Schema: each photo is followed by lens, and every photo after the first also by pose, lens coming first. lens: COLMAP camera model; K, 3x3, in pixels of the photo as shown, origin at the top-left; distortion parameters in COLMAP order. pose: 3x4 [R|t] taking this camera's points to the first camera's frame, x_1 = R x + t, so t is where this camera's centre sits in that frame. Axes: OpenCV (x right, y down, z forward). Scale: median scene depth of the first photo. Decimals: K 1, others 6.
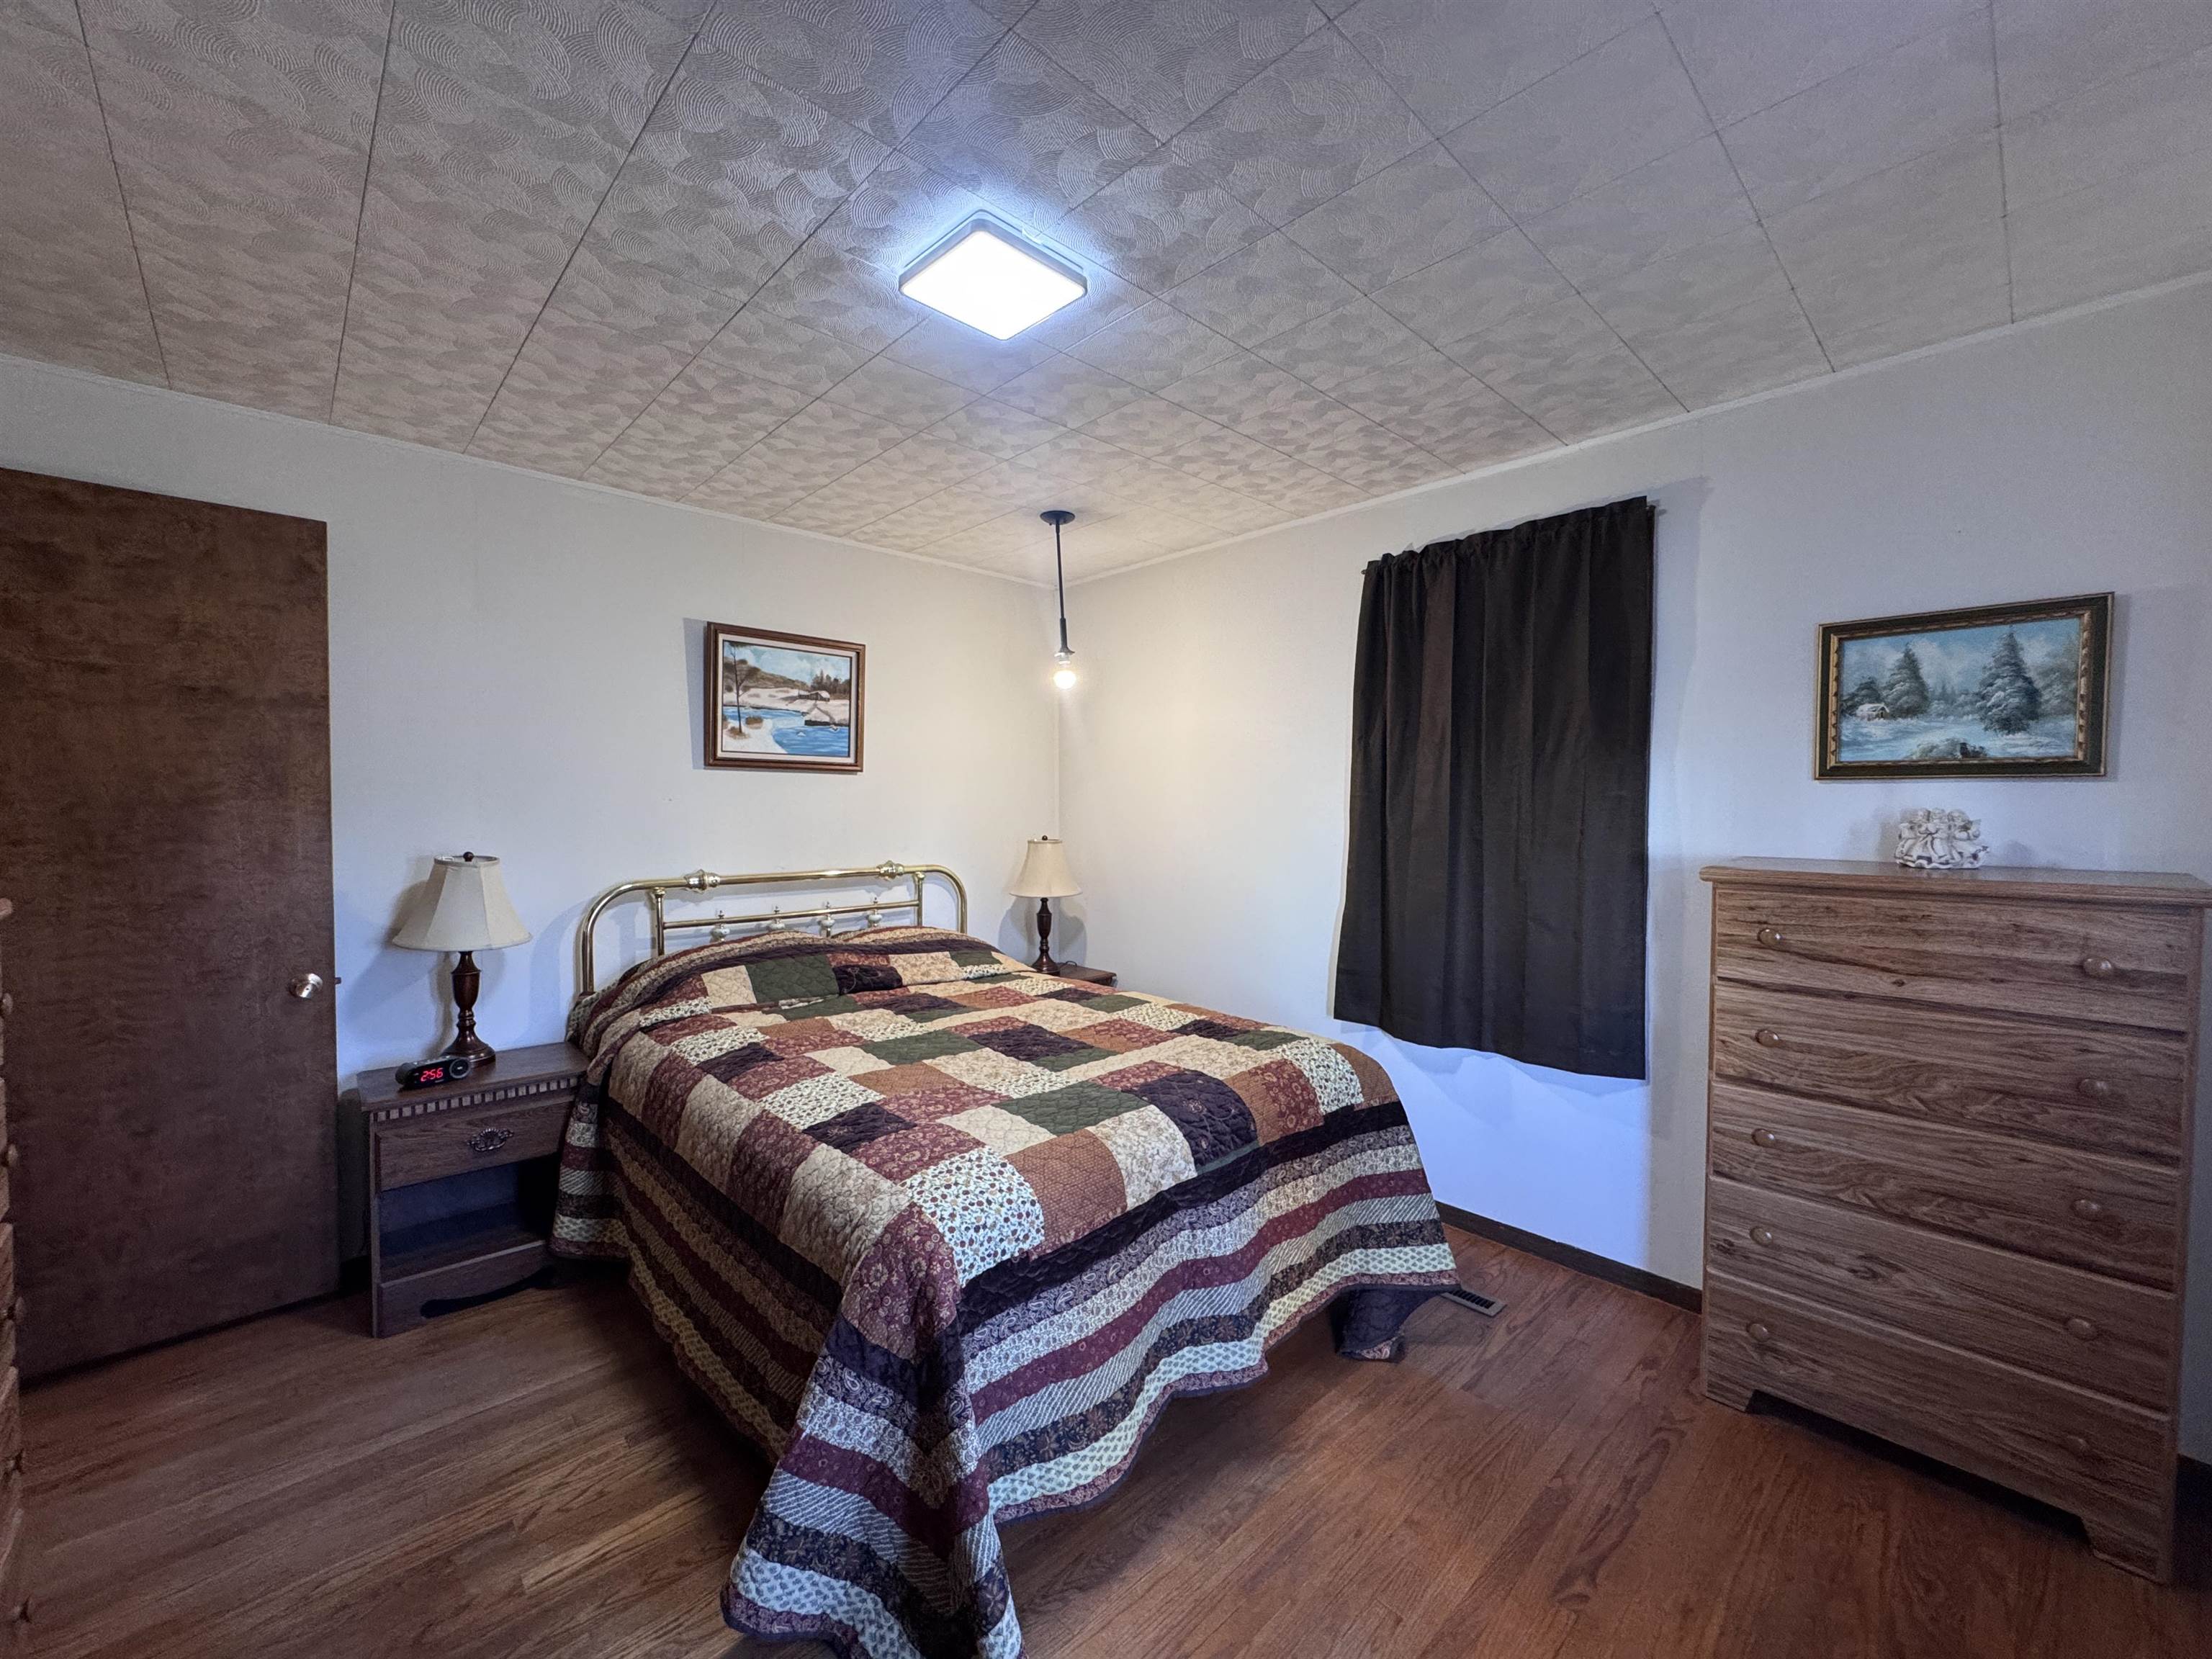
lens RADIAL K [[889.8, 0, 1104.0], [0, 889.8, 823.5], [0, 0, 1]] dist [-0.000256, -0.000940]
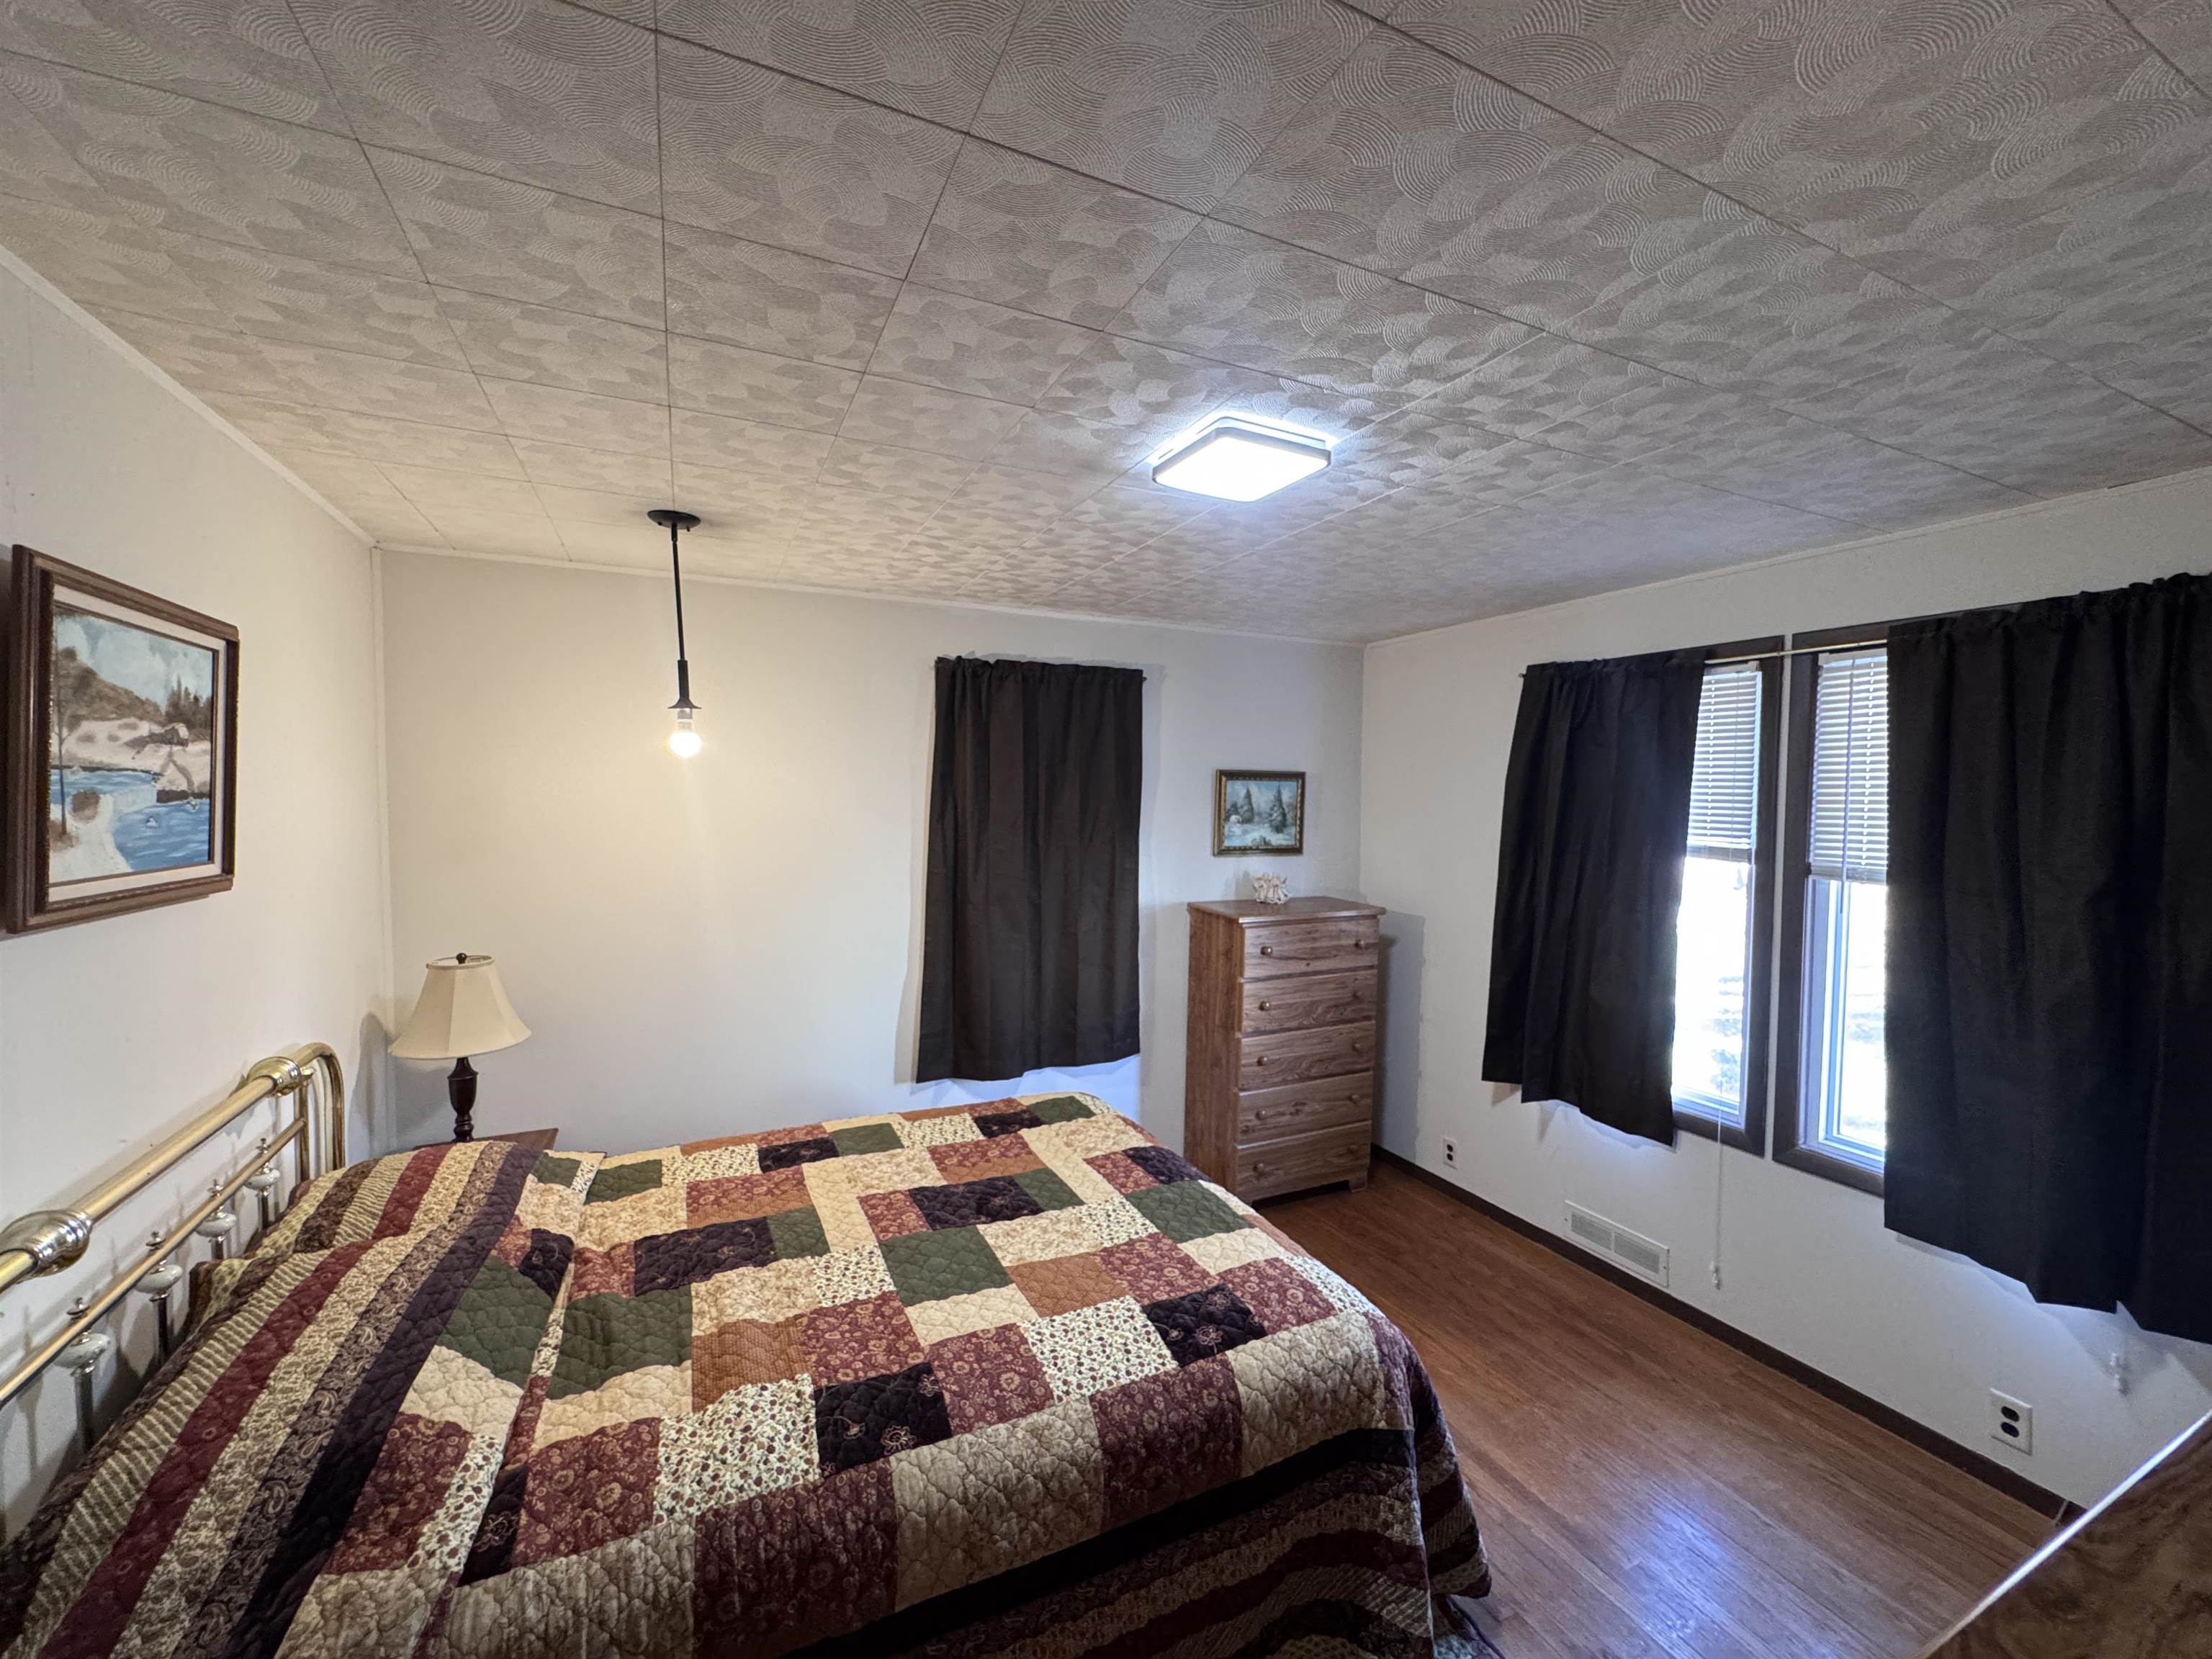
lens RADIAL K [[889.8, 0, 1109.6], [0, 889.8, 821.7], [0, 0, 1]] dist [-0.000256, -0.000940]
pose [[0.305962, -0.028899, 0.951605, -0.965788], [0.011374, 0.999579, 0.026699, -0.169915], [-0.951976, 0.002654, 0.306162, 0.664211]]
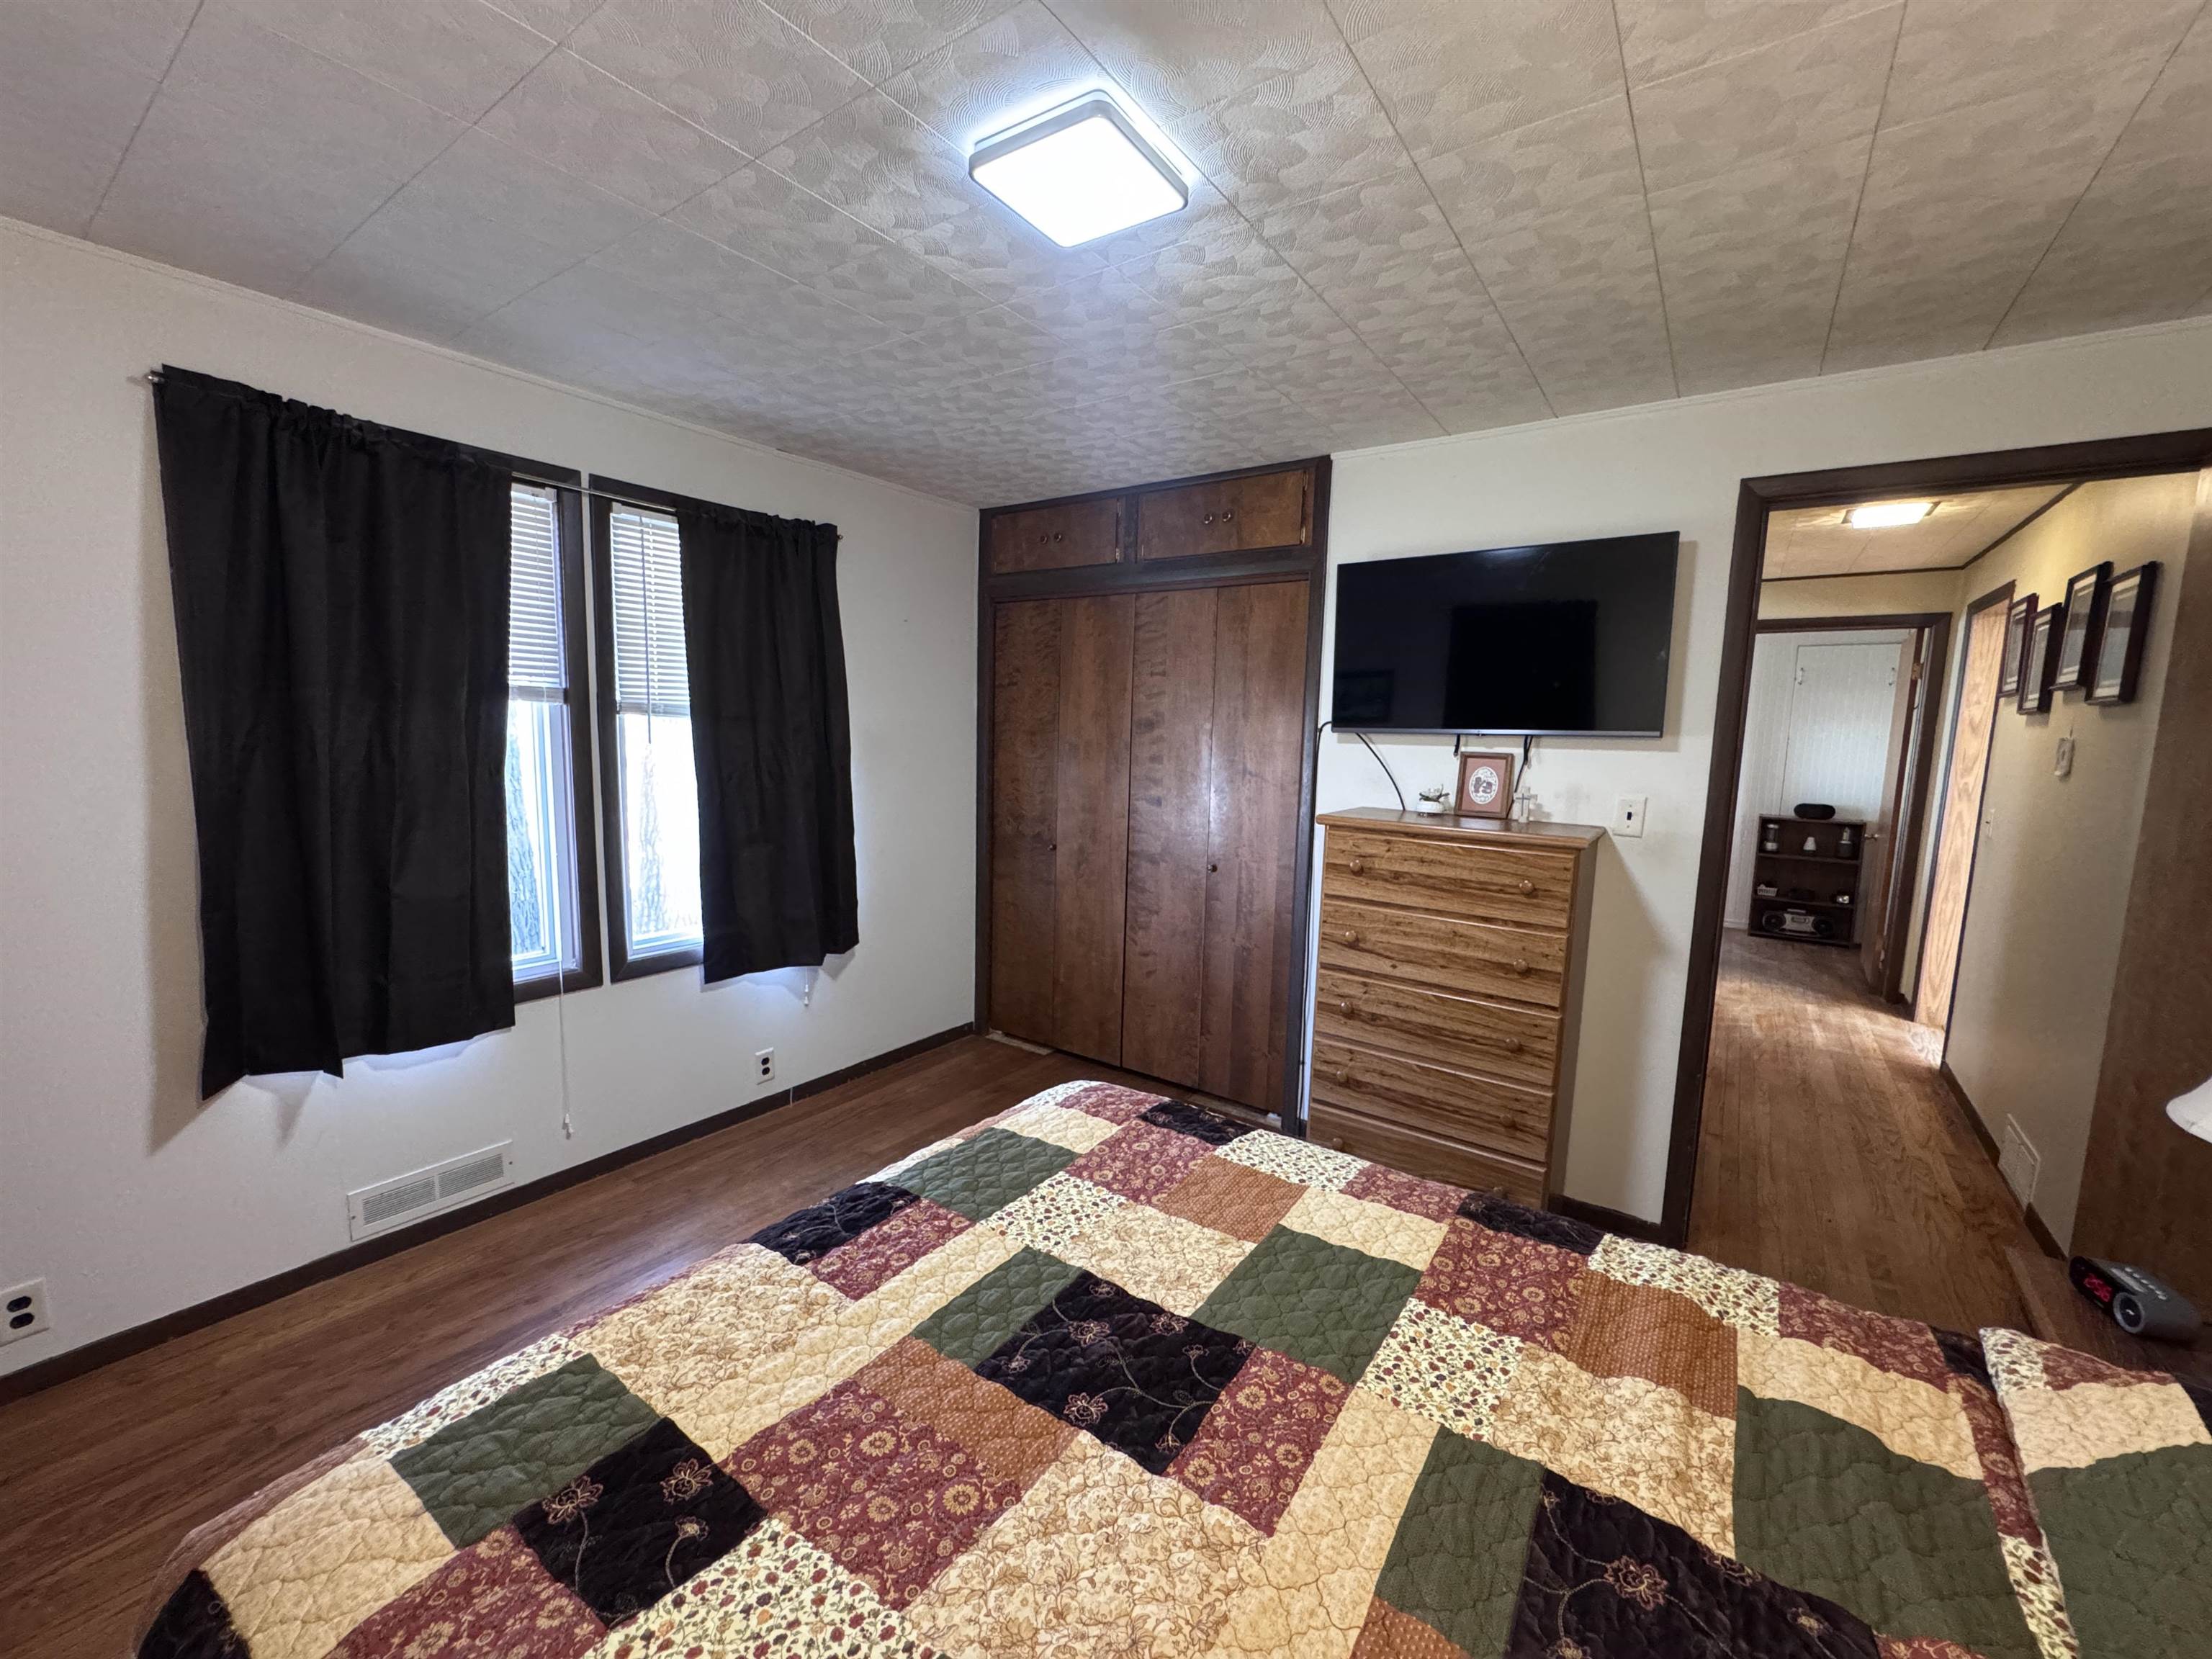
lens RADIAL K [[889.8, 0, 1100.6], [0, 889.8, 823.5], [0, 0, 1]] dist [-0.000256, -0.000940]
pose [[-0.980978, -0.006191, -0.194023, 0.015655], [-0.032488, 0.990631, 0.132648, -0.089831], [0.191383, 0.136428, -0.971988, 1.547821]]
